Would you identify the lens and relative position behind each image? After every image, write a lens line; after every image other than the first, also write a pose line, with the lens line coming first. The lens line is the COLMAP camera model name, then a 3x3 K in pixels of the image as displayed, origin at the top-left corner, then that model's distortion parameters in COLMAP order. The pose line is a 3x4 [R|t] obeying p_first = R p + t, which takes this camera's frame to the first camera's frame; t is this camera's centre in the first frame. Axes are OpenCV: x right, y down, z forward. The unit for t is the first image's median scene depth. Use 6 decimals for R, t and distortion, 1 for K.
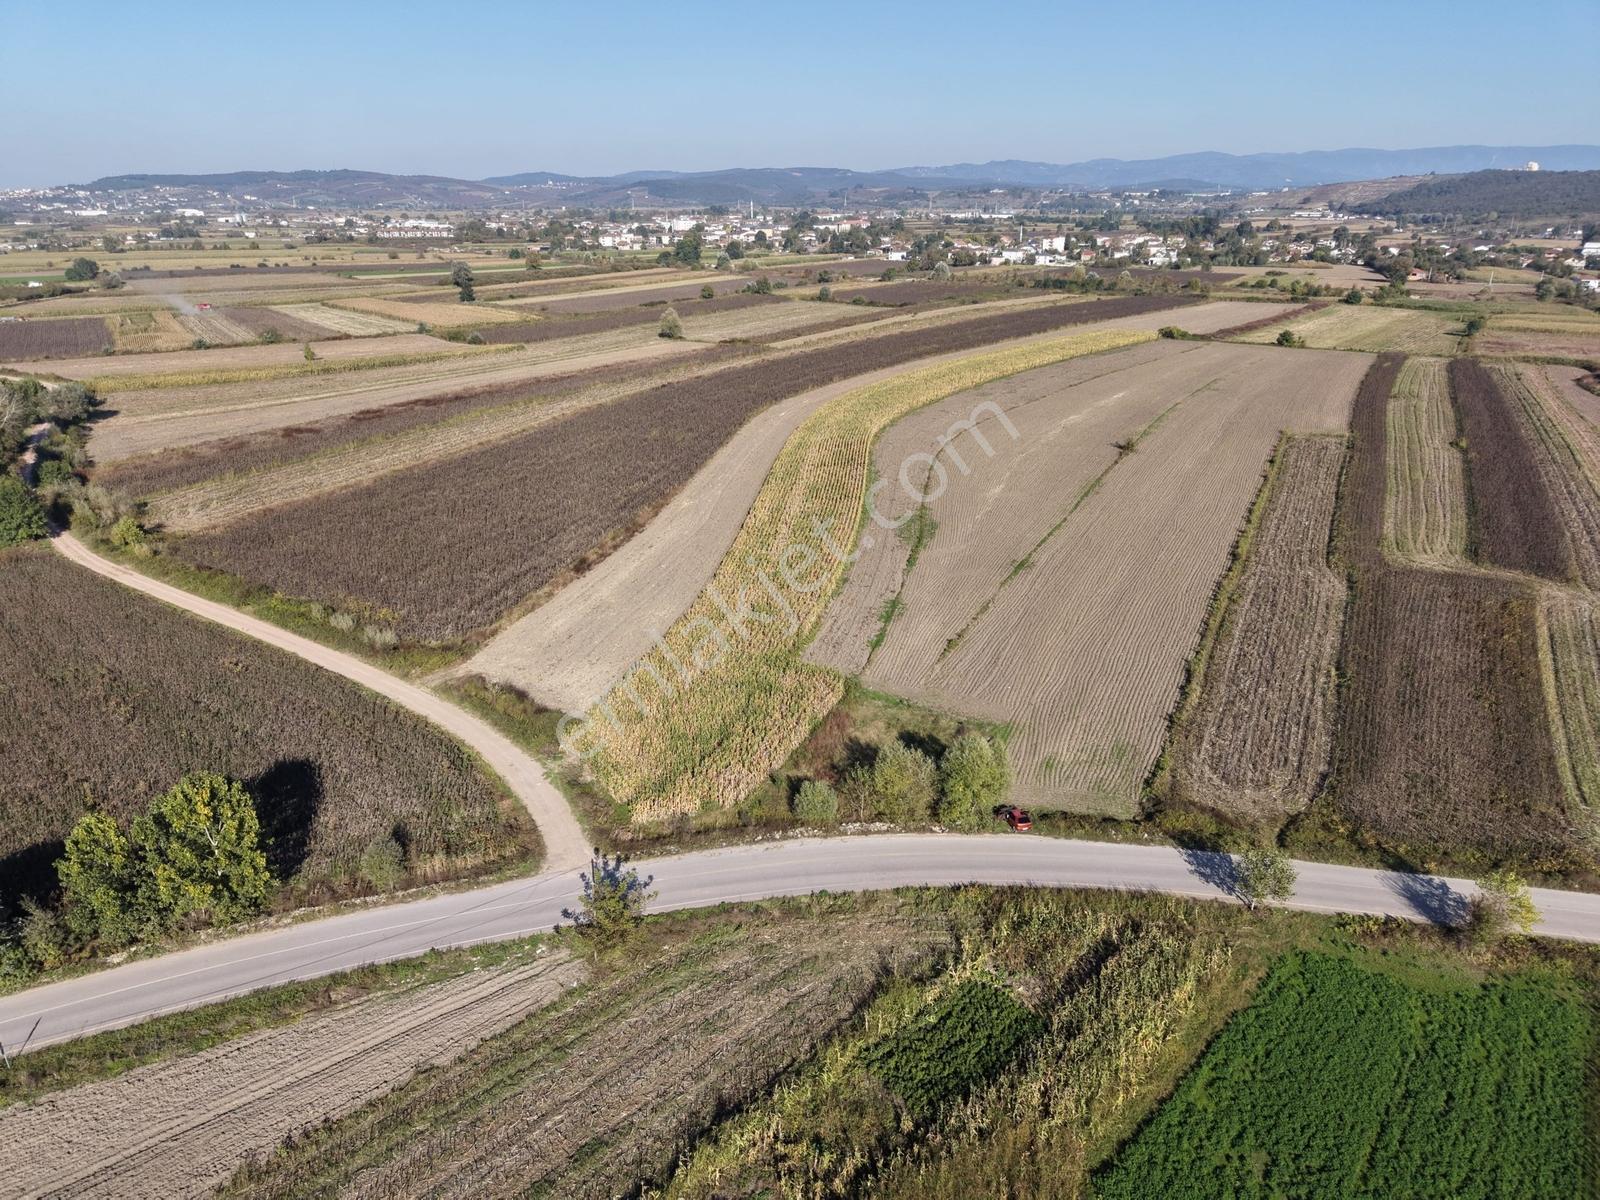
lens RADIAL K [[1074.6, 0, 807.9], [0, 1074.6, 585.7], [0, 0, 1]] dist [0.024435, -0.021896]
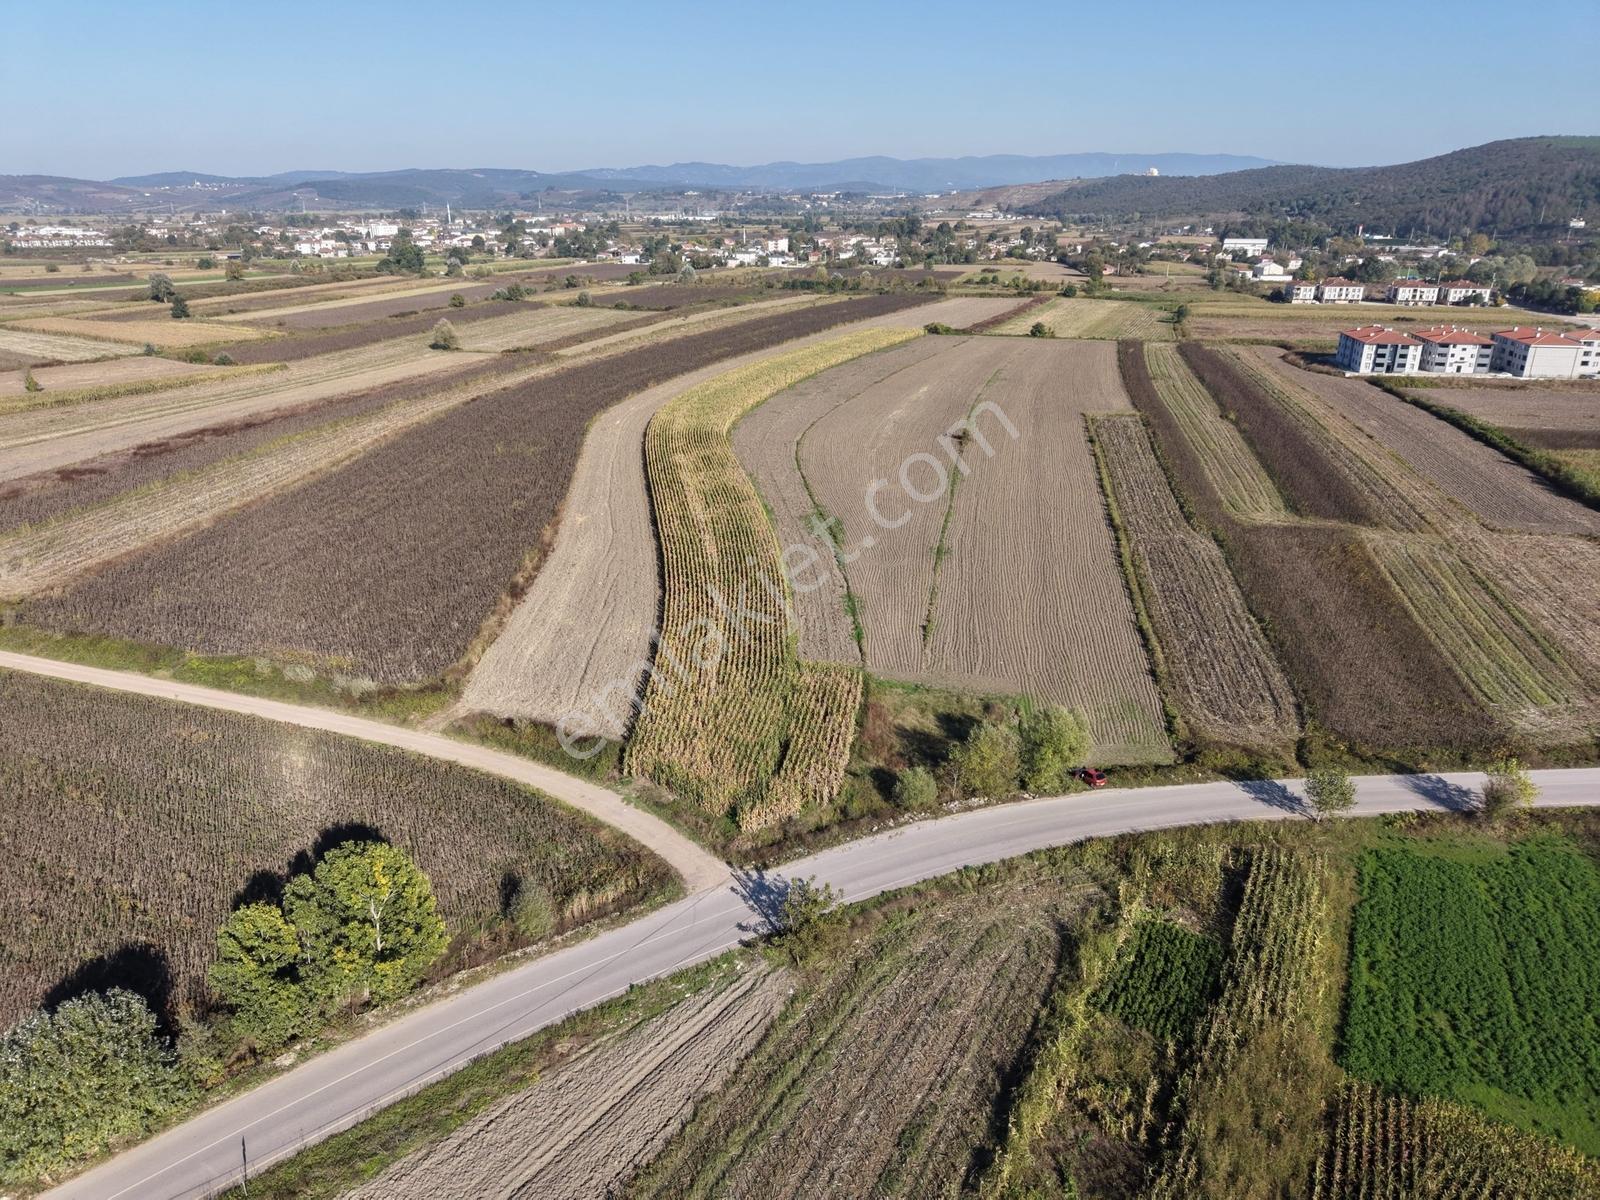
lens RADIAL K [[1074.6, 0, 802.9], [0, 1074.6, 585.8], [0, 0, 1]] dist [0.024435, -0.021896]
pose [[0.963110, -0.093113, 0.252484, -0.195505], [0.093449, 0.995567, 0.010690, -0.008822], [-0.252360, 0.013299, 0.967542, 0.006041]]
